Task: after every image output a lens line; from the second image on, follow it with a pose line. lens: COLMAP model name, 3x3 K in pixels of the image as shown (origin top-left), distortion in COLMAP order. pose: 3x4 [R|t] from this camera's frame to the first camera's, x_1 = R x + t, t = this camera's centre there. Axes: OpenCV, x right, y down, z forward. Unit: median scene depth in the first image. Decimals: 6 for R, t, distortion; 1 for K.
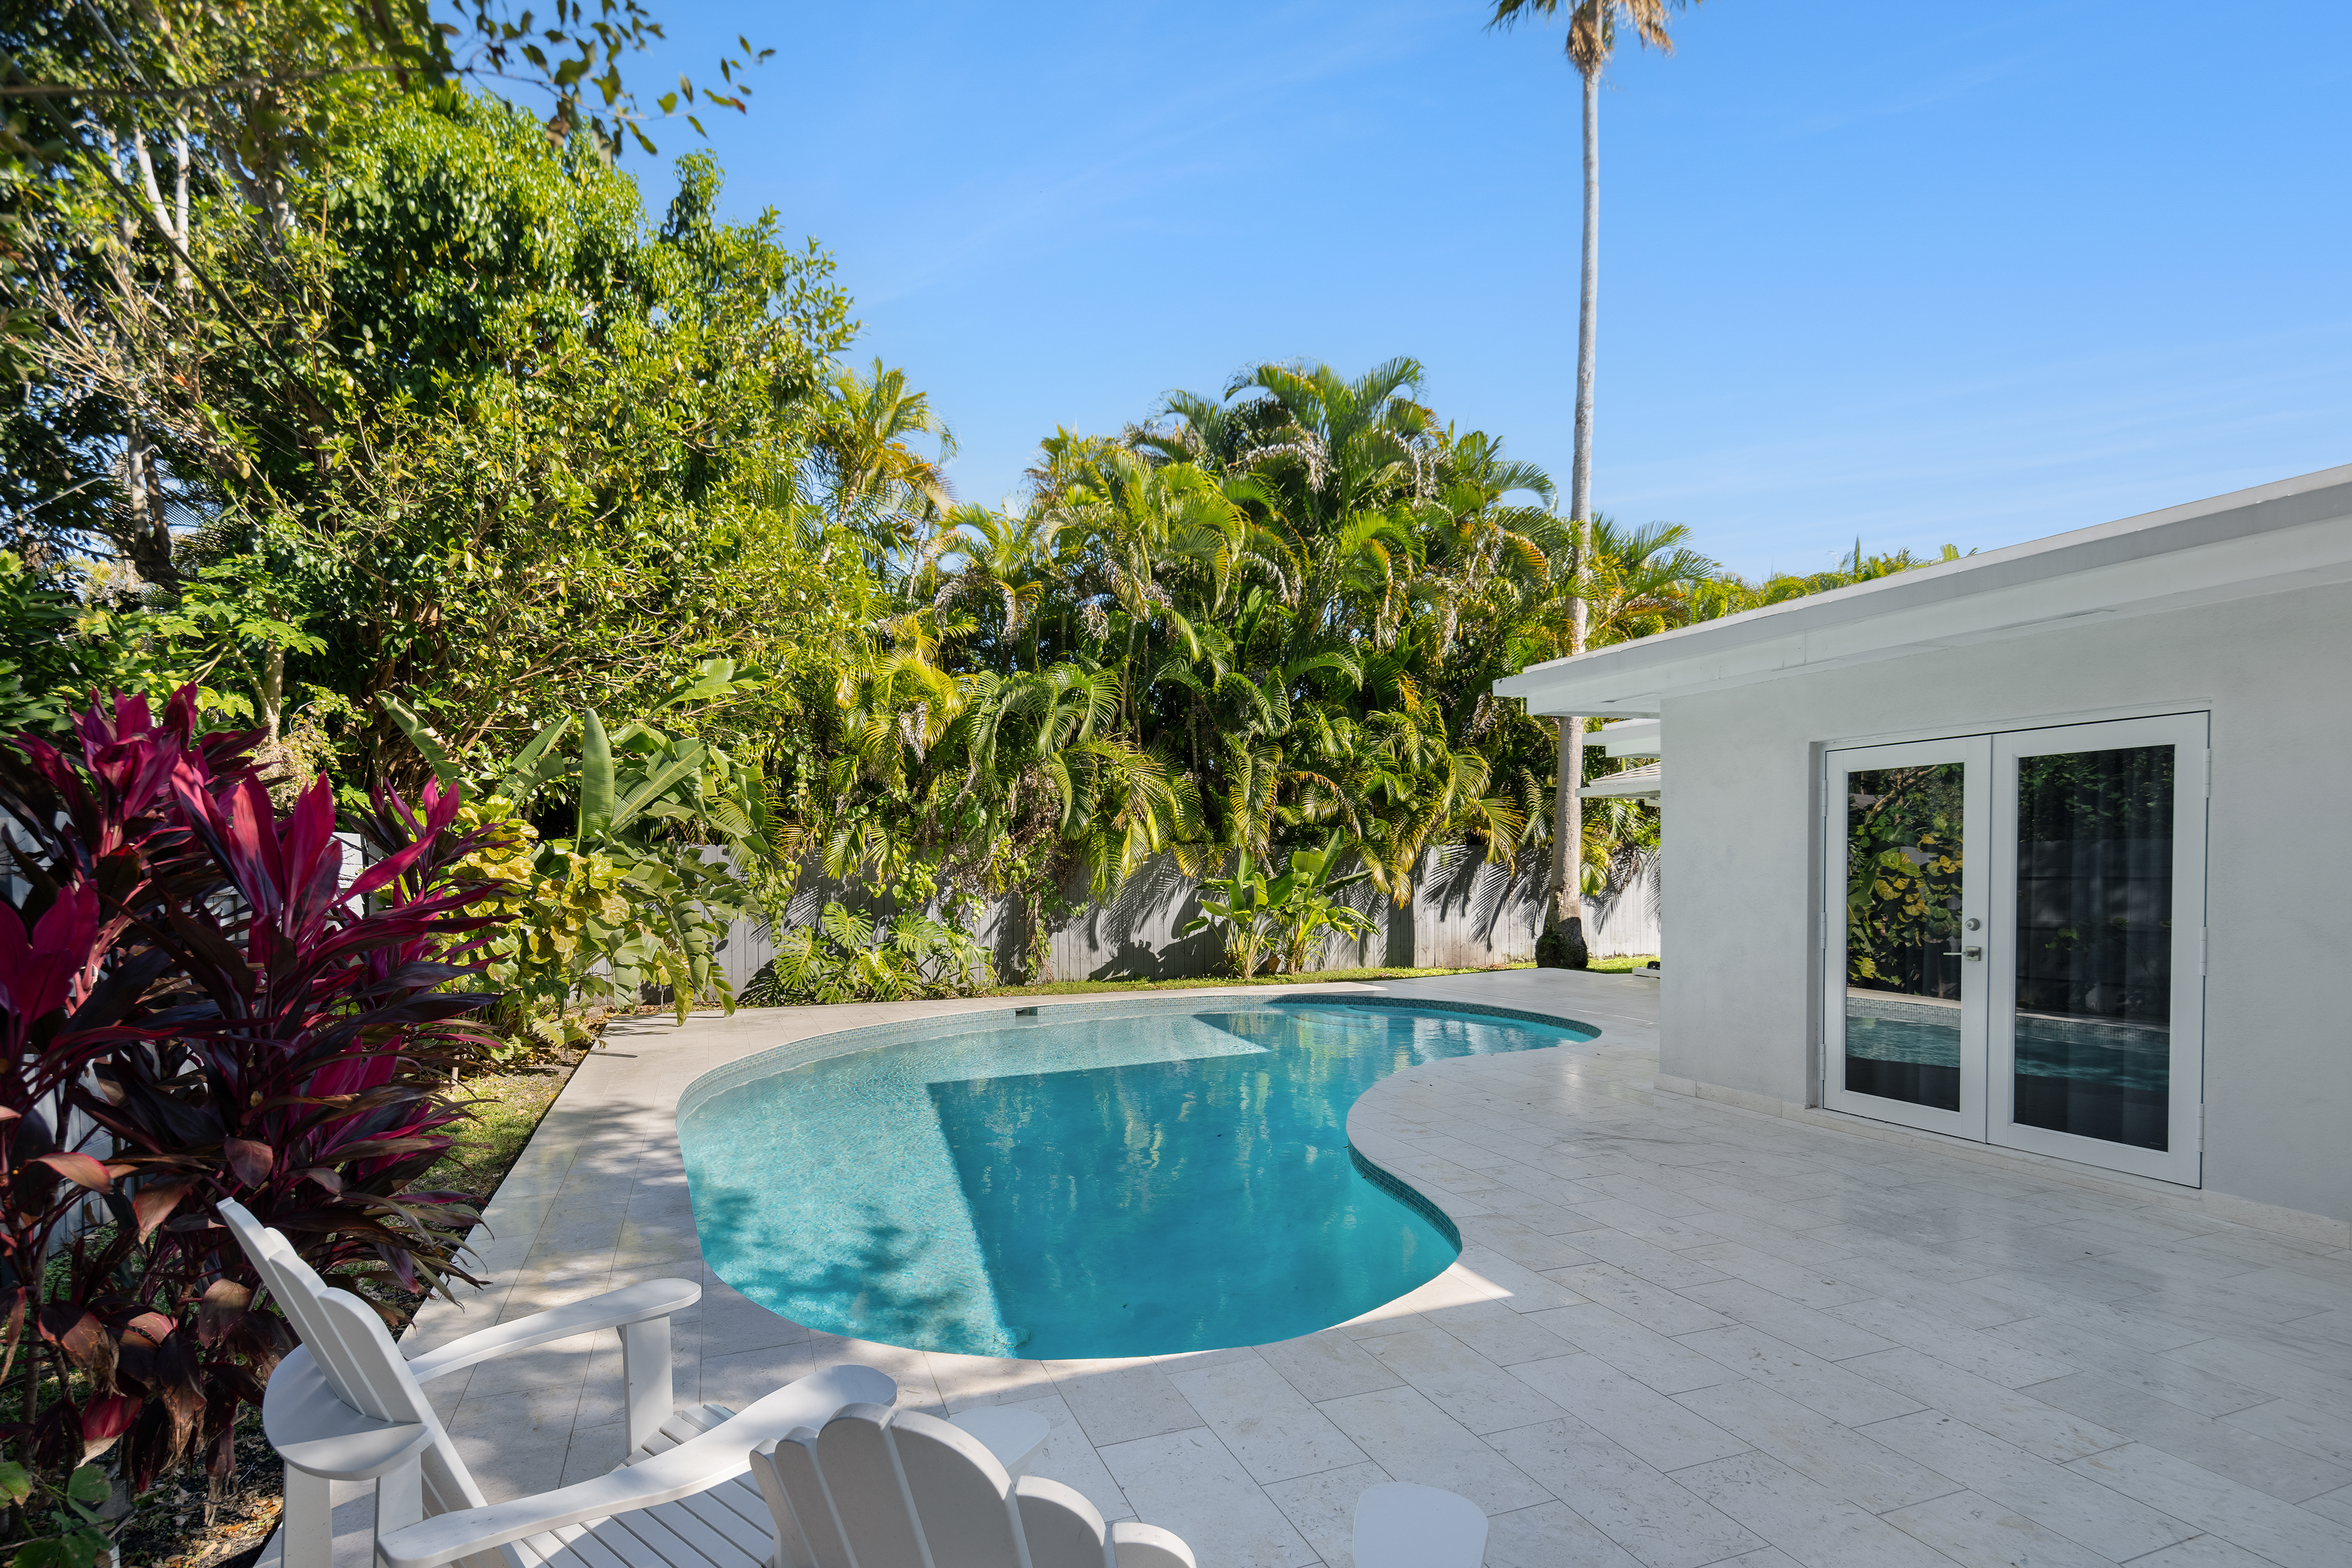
lens RADIAL K [[1152.9, 0, 1158.5], [0, 1152.9, 877.0], [0, 0, 1]] dist [-0.003942, -0.000152]
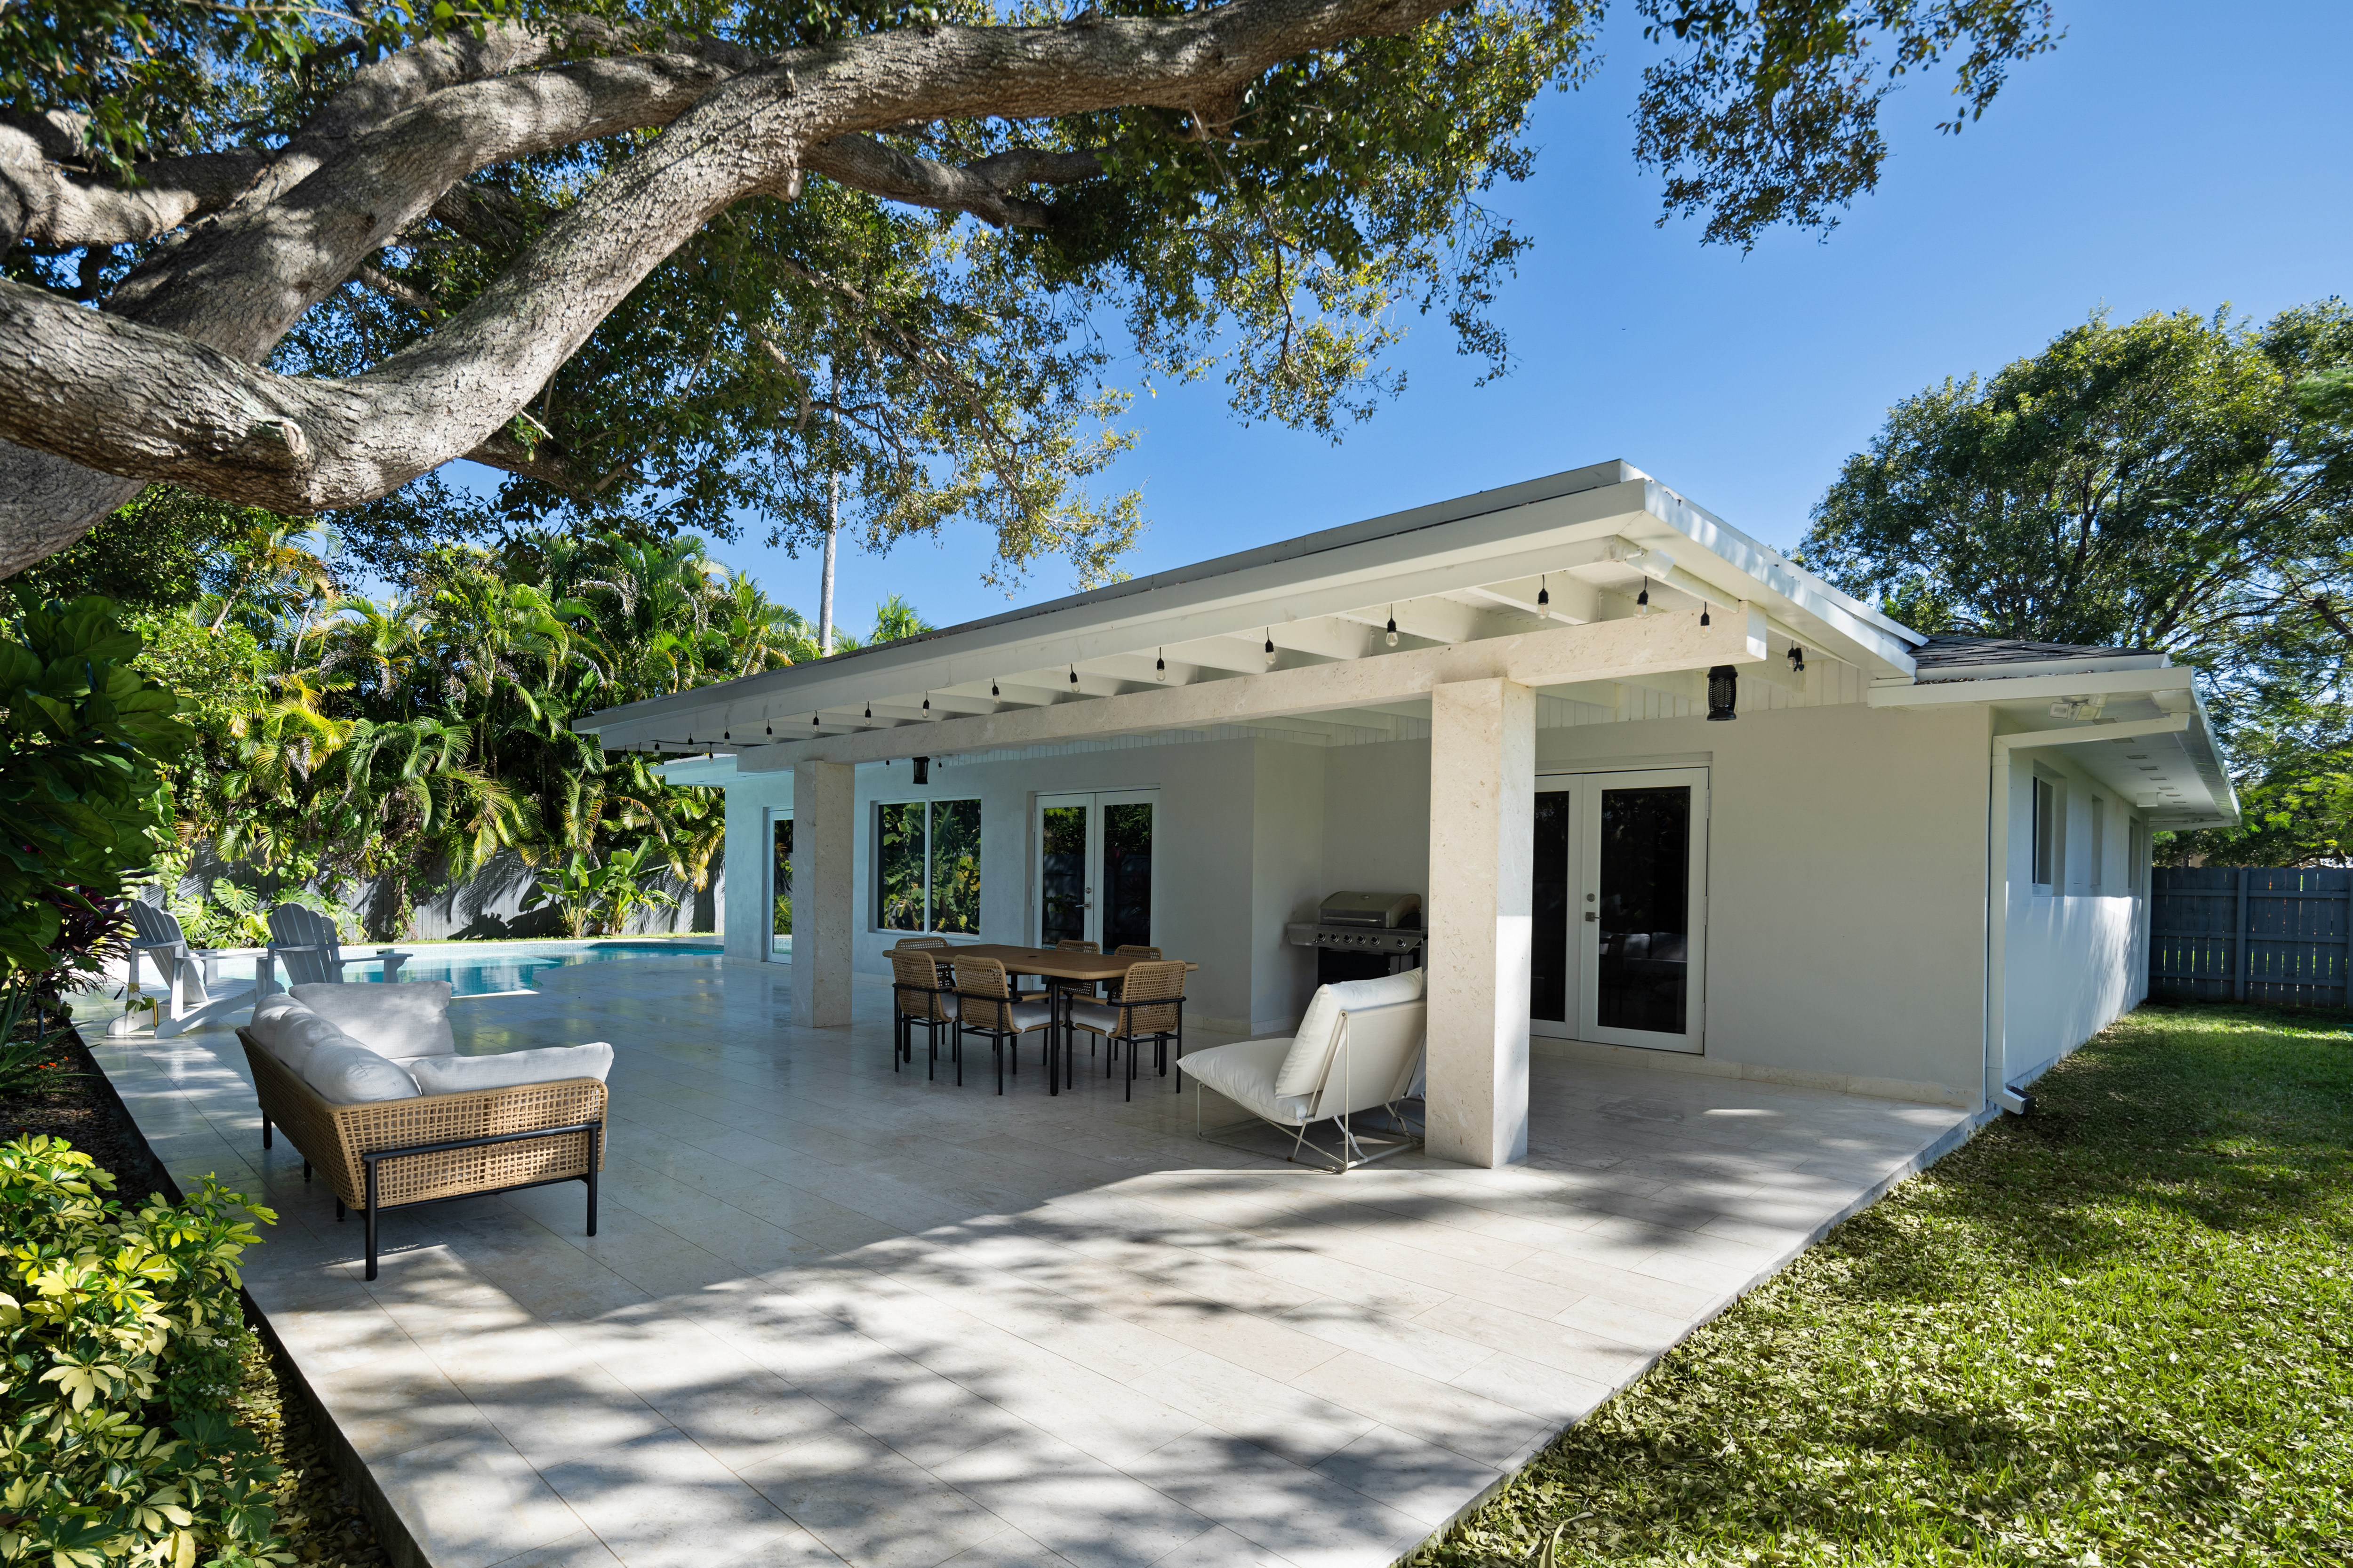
lens RADIAL K [[1153.4, 0, 1183.1], [0, 1153.4, 868.6], [0, 0, 1]] dist [-0.003942, -0.000152]
pose [[0.898265, 0.018330, 0.439073, 0.138634], [-0.010601, 0.999743, -0.020048, 0.024405], [-0.439327, 0.013354, 0.898228, -0.713485]]
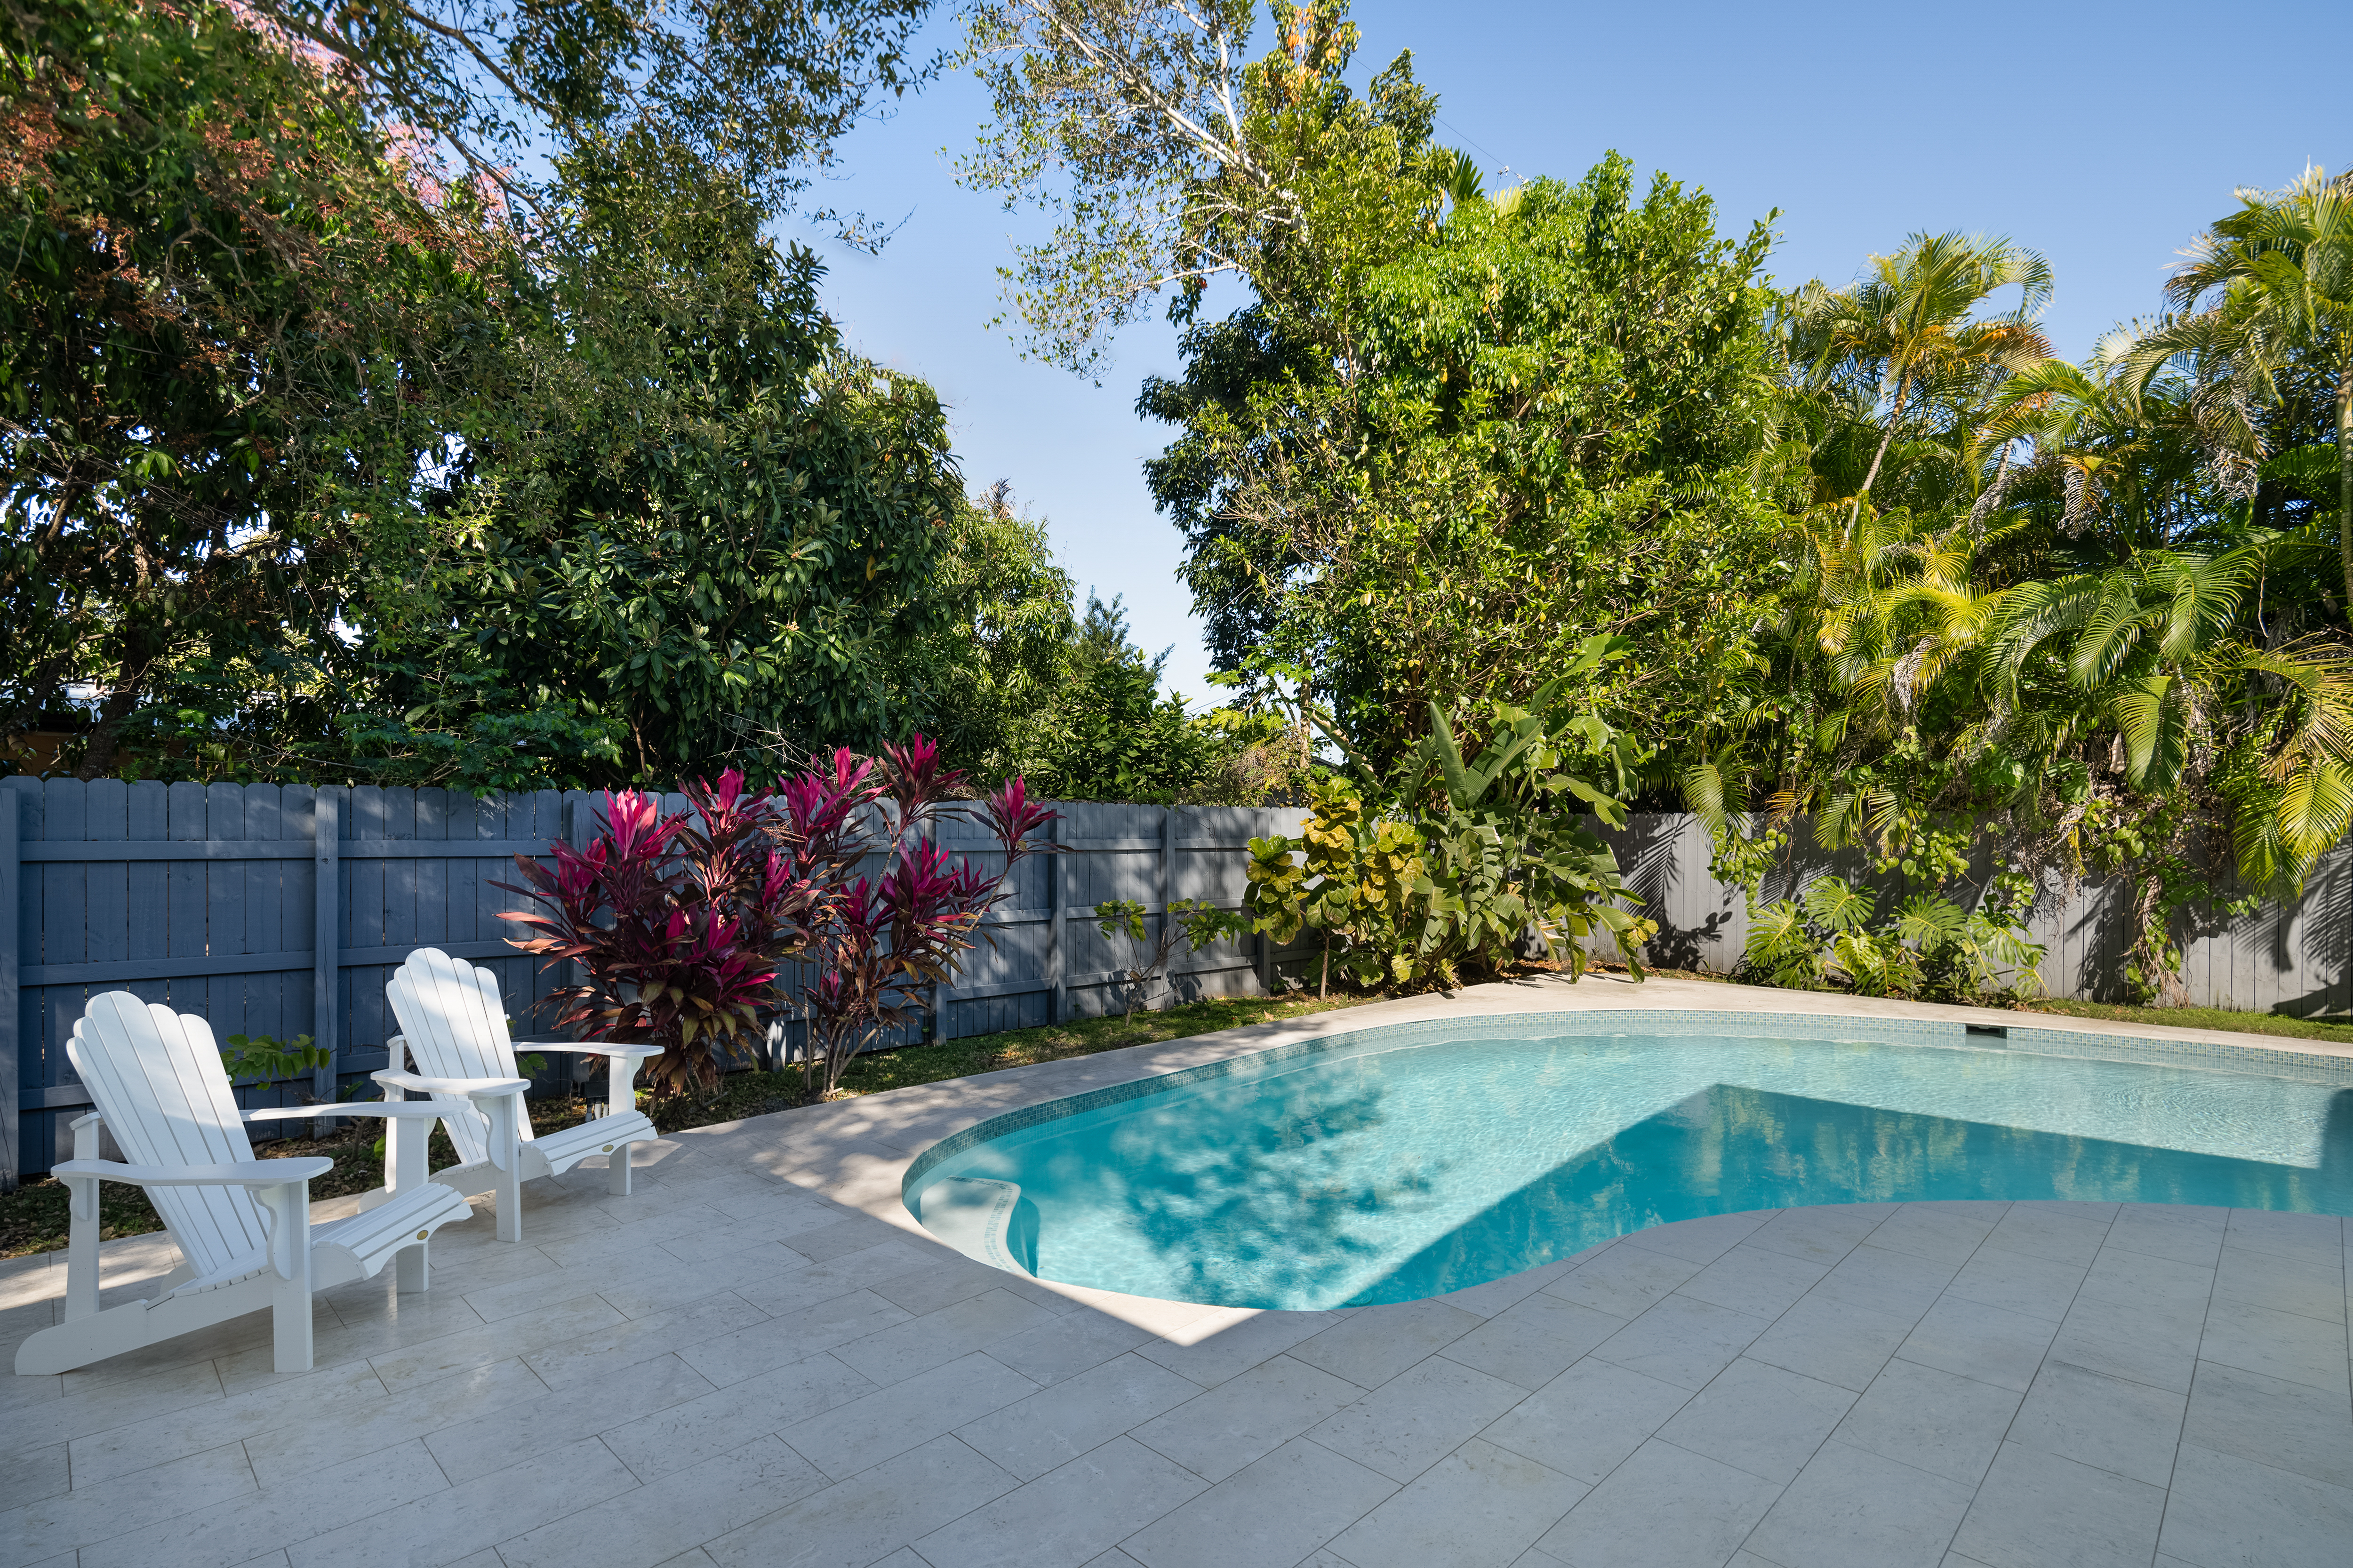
lens RADIAL K [[1153.4, 0, 1167.4], [0, 1153.4, 841.7], [0, 0, 1]] dist [-0.003942, -0.000152]
pose [[0.401587, 0.016771, -0.915667, 0.315890], [-0.017086, 0.999796, 0.010818, -0.006075], [0.915662, 0.011301, 0.401791, 0.179000]]
